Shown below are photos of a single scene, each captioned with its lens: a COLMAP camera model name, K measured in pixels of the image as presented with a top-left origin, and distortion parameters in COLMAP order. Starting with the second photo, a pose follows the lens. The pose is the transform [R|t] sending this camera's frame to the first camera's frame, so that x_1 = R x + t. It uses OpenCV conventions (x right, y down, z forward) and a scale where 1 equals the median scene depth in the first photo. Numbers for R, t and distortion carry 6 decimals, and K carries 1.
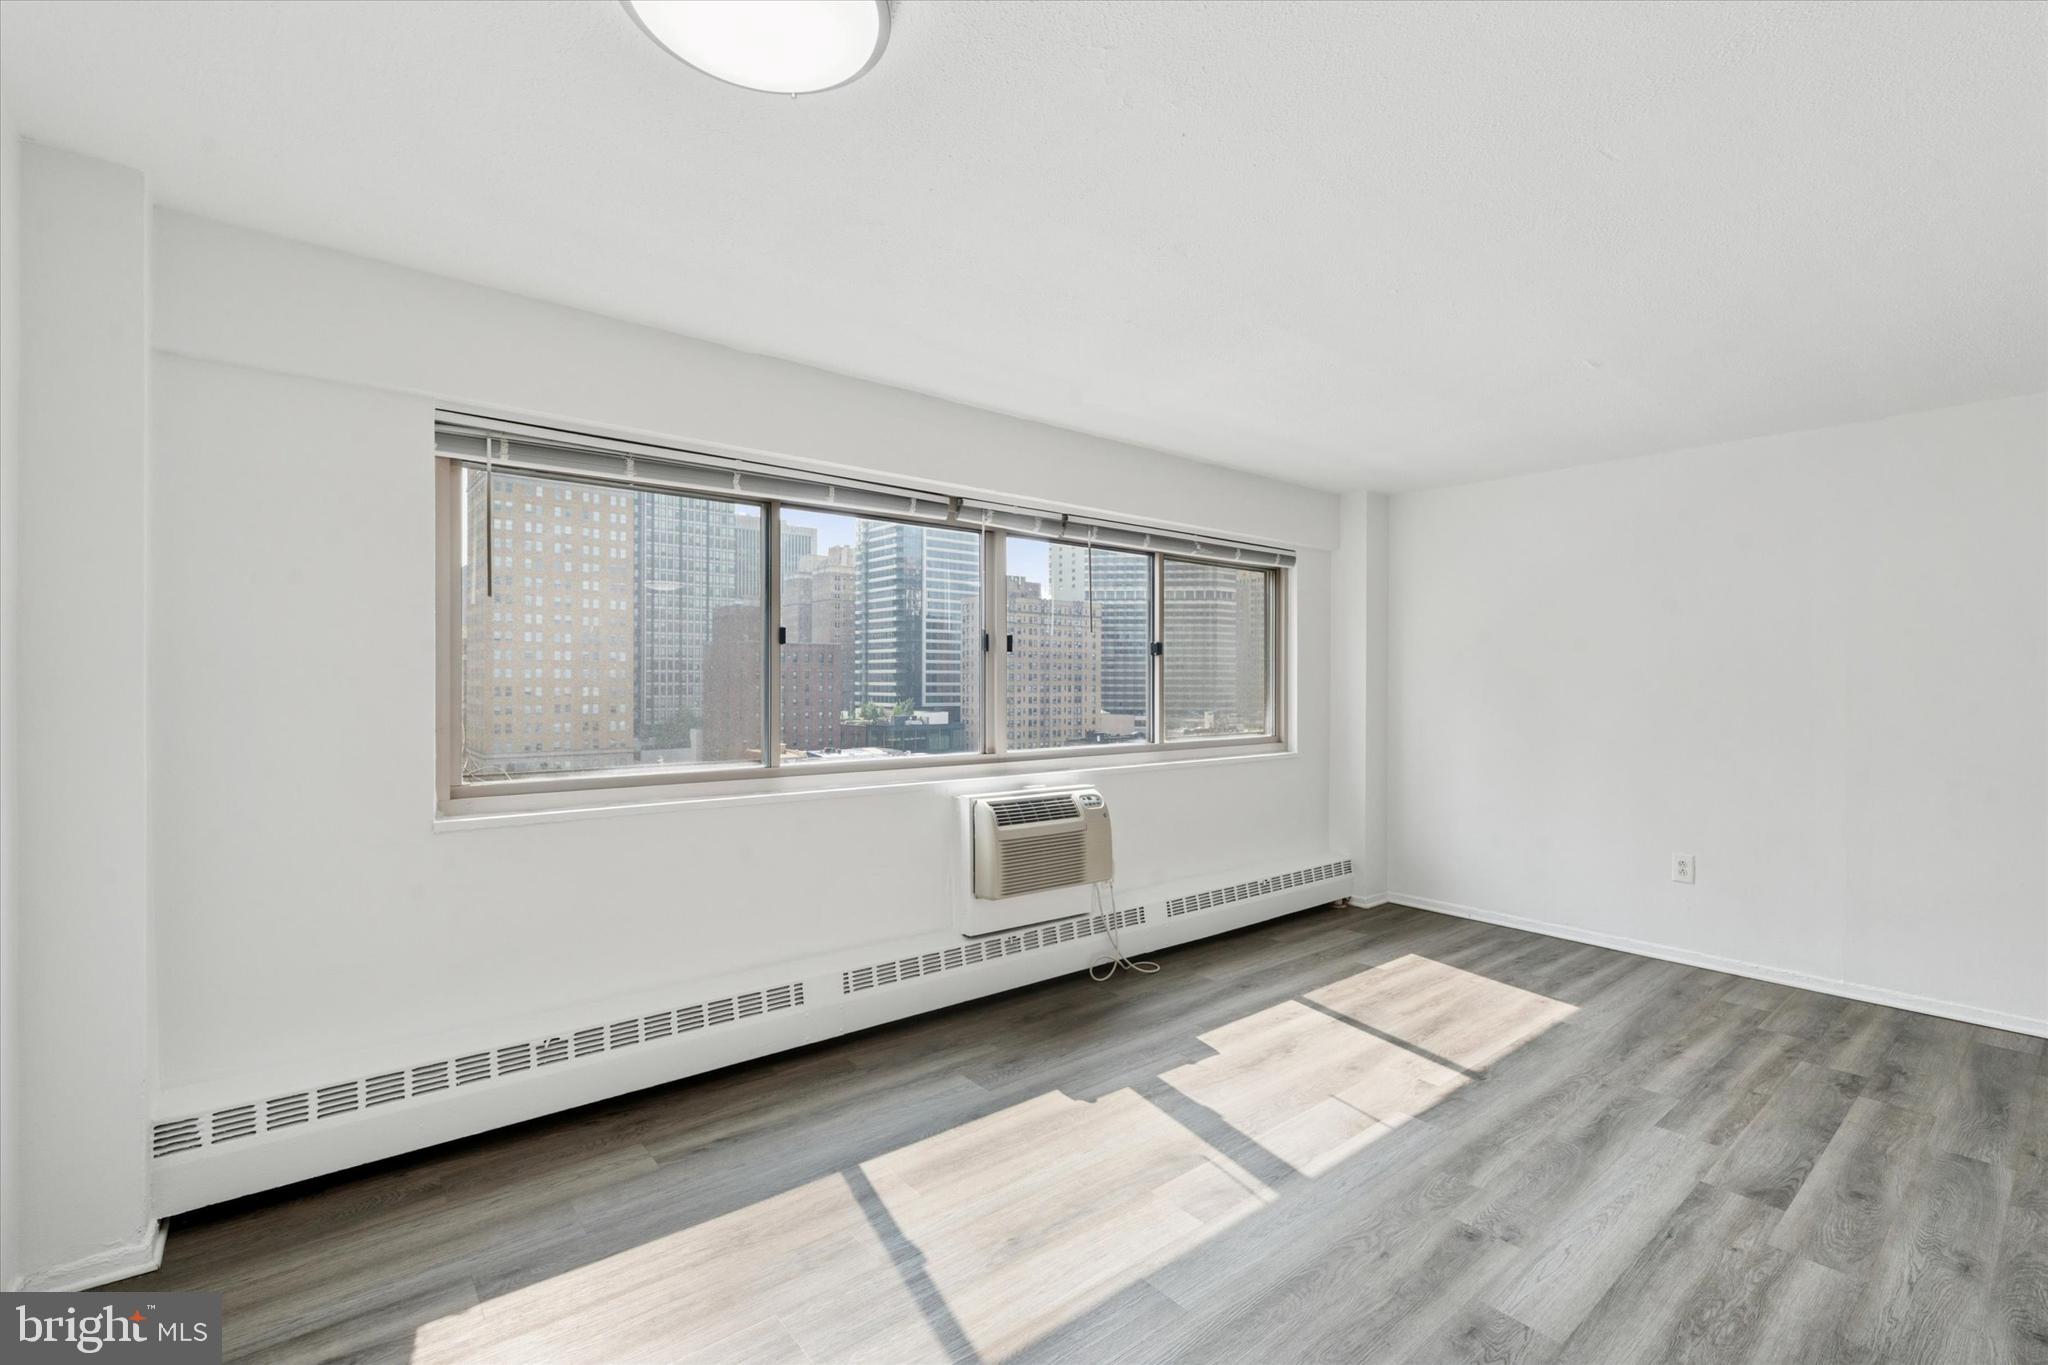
lens RADIAL K [[899.9, 0, 1037.5], [0, 899.9, 700.1], [0, 0, 1]] dist [0.003973, -0.002028]
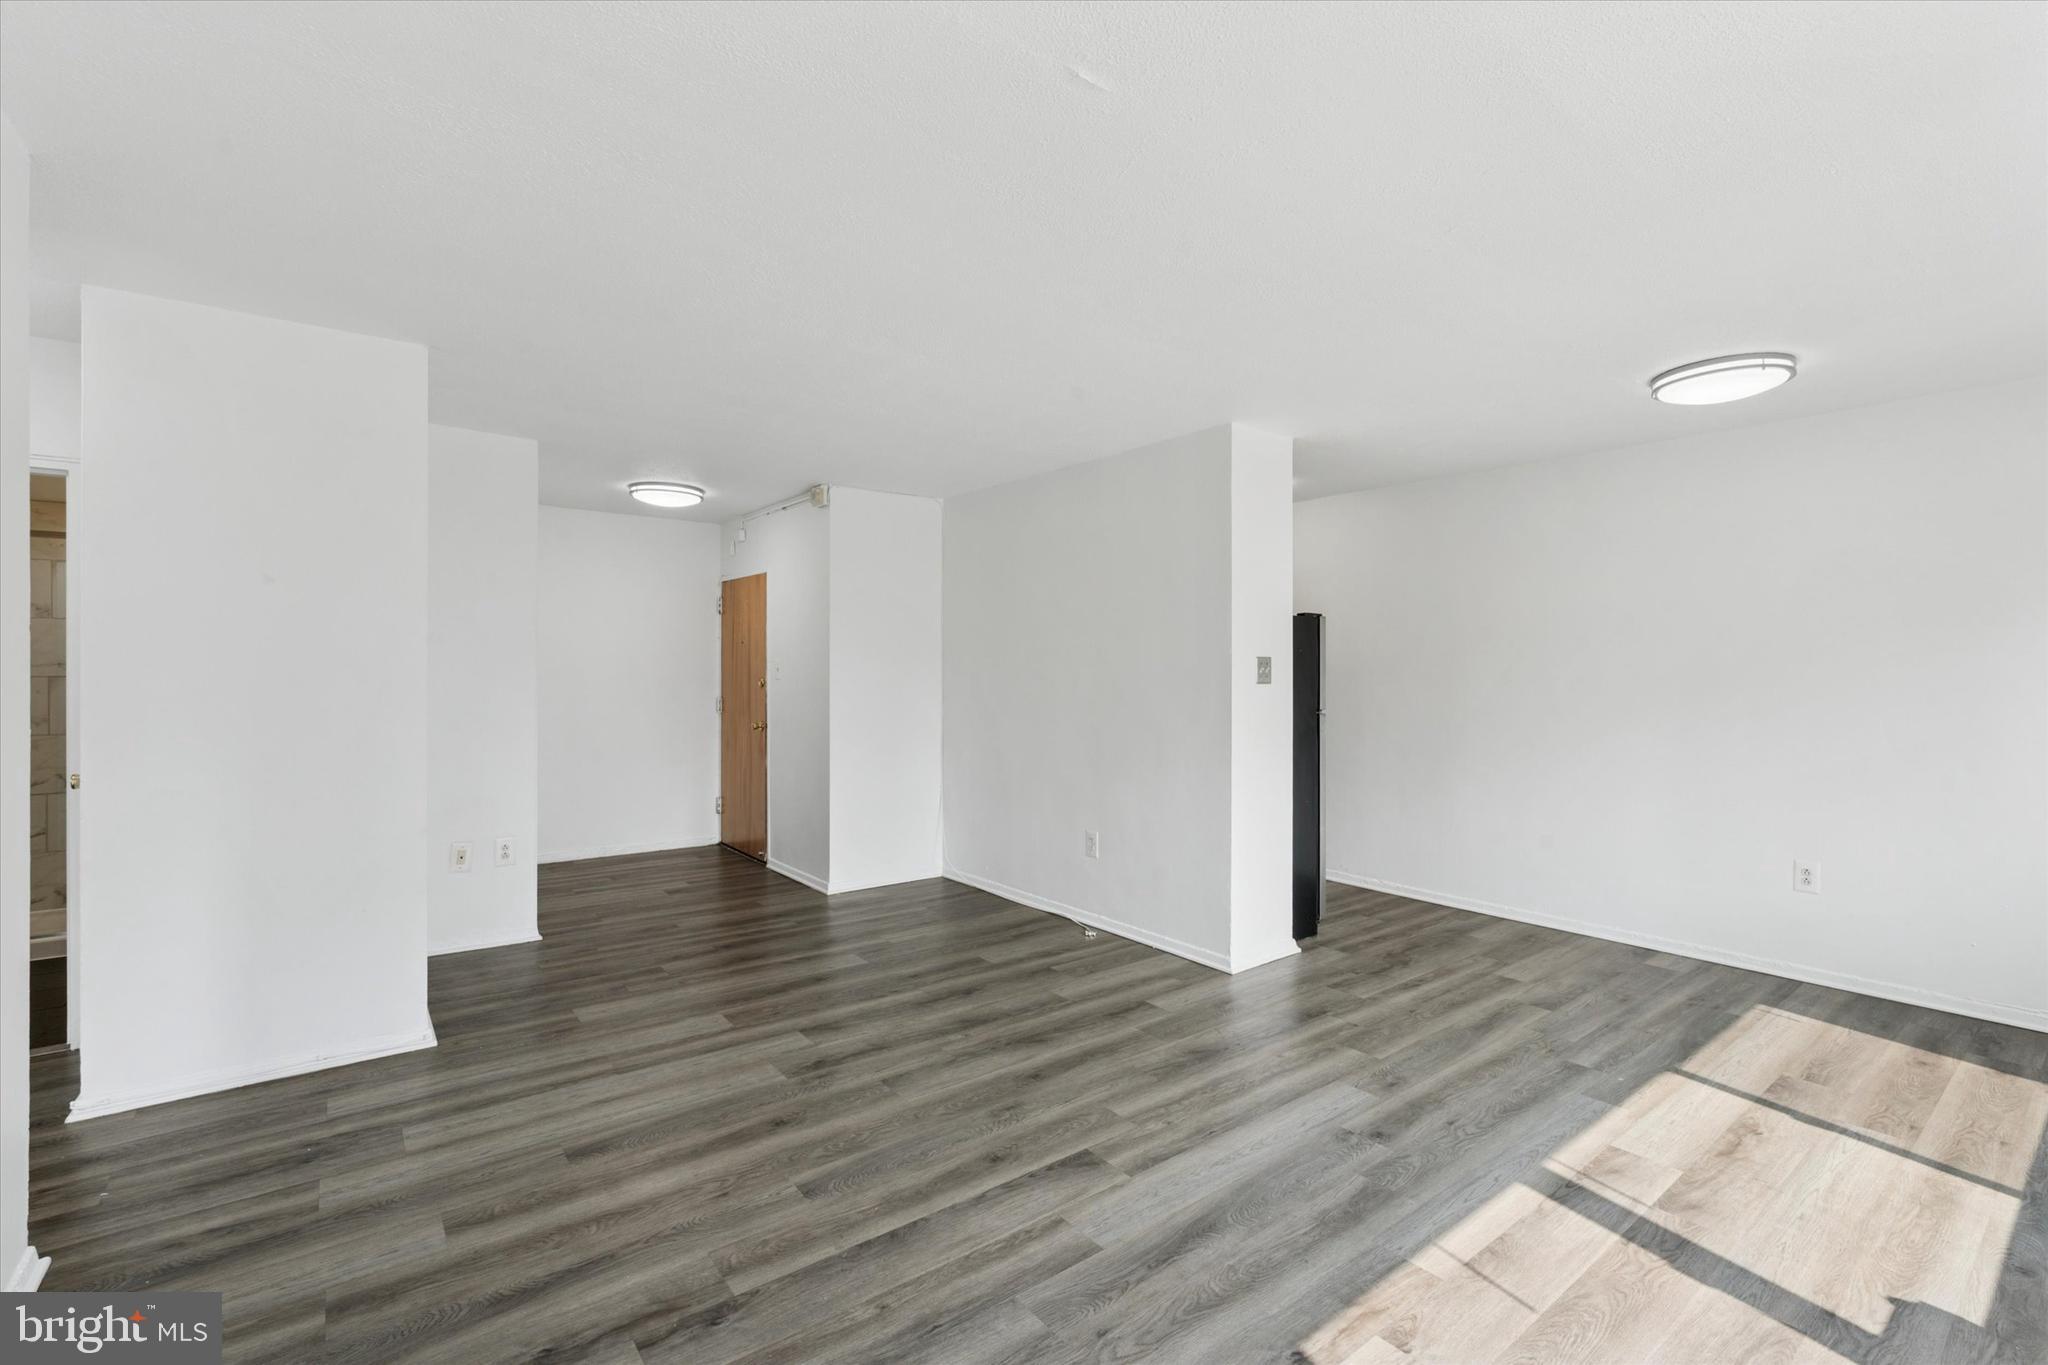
lens RADIAL K [[899.9, 0, 1024.3], [0, 899.9, 670.0], [0, 0, 1]] dist [0.003973, -0.002028]
pose [[-0.998974, -0.012930, 0.043414, 0.802685], [-0.012055, 0.999720, 0.020362, -0.043130], [-0.043665, 0.019818, -0.998850, 1.951566]]
